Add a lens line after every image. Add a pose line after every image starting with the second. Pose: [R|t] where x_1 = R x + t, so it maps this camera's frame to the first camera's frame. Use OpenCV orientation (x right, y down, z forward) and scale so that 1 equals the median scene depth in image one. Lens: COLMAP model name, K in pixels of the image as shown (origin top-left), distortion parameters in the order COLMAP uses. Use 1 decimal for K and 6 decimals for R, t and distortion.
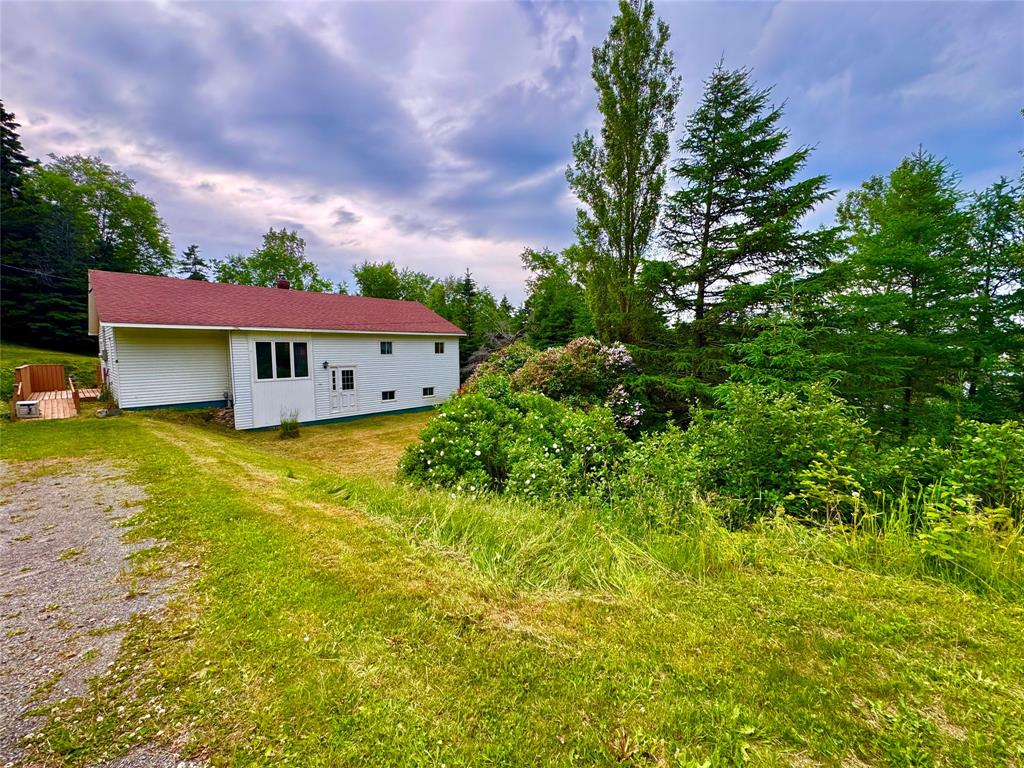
lens RADIAL K [[435.5, 0, 548.1], [0, 435.5, 388.1], [0, 0, 1]] dist [-0.001786, 0.000396]
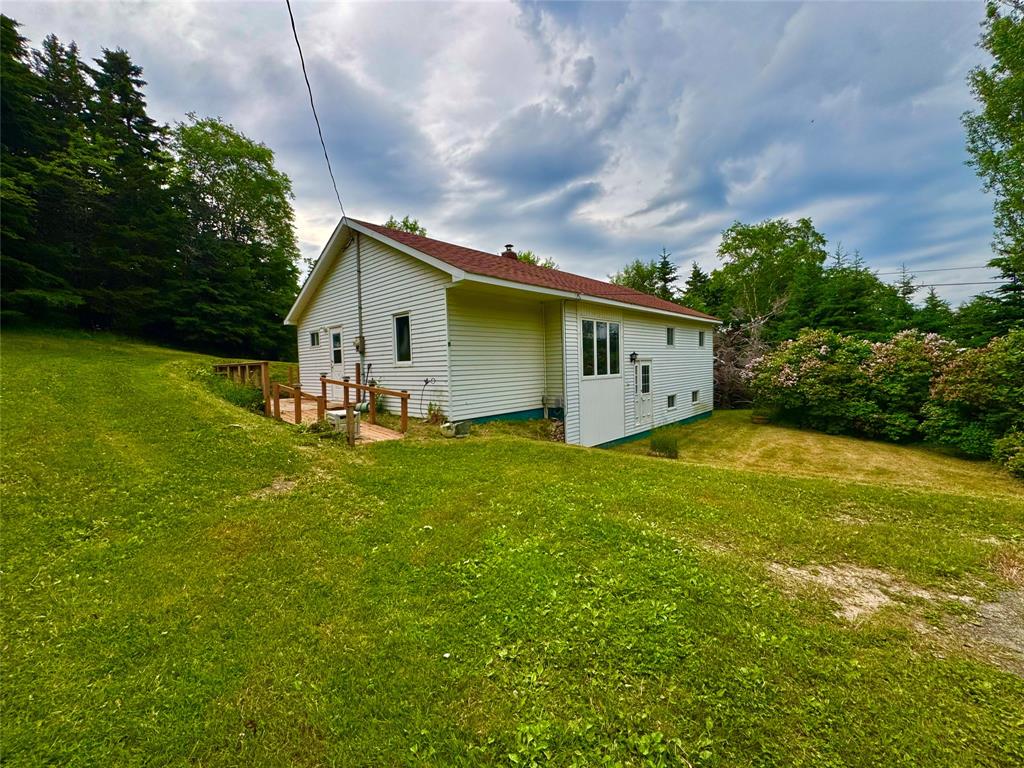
lens RADIAL K [[415.1, 0, 513.6], [0, 415.1, 382.7], [0, 0, 1]] dist [-0.001763, 0.000440]
pose [[0.999720, -0.020736, -0.011399, -0.588712], [0.020118, 0.998451, -0.051868, 0.015461], [0.012457, 0.051624, 0.998589, 0.283770]]
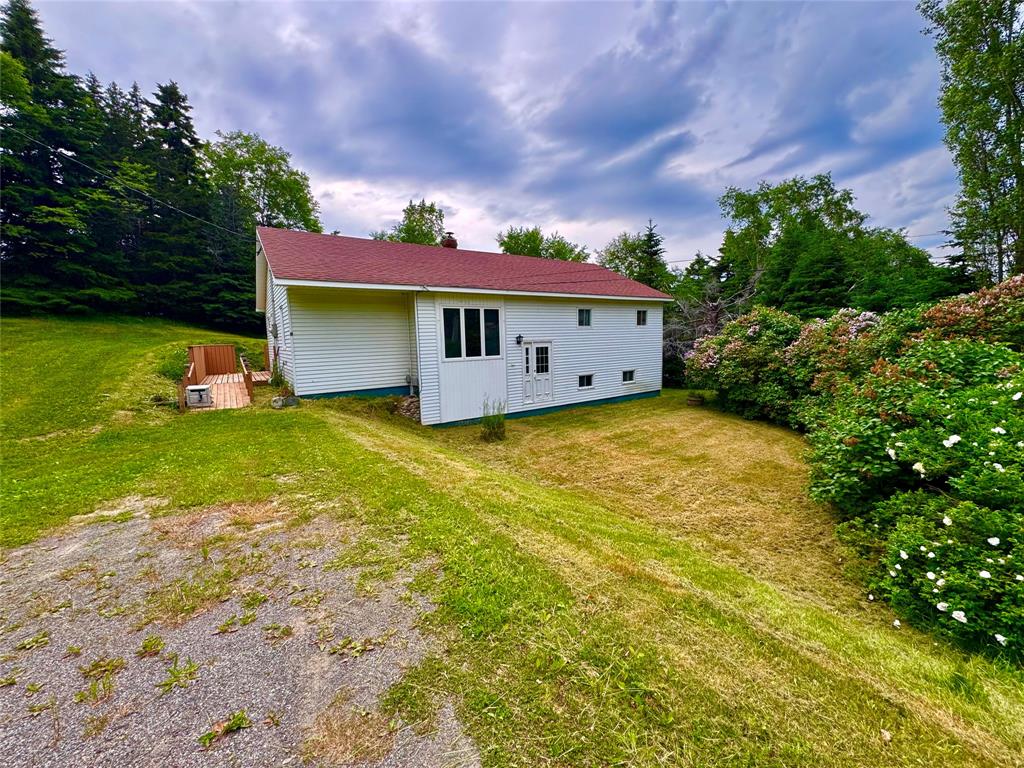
lens RADIAL K [[409.8, 0, 514.4], [0, 409.8, 396.8], [0, 0, 1]] dist [0.003046, -0.009903]
pose [[0.971653, 0.015359, -0.235911, -0.296983], [-0.002097, 0.998408, 0.056360, 0.004482], [0.236401, -0.054268, 0.970139, 0.261644]]
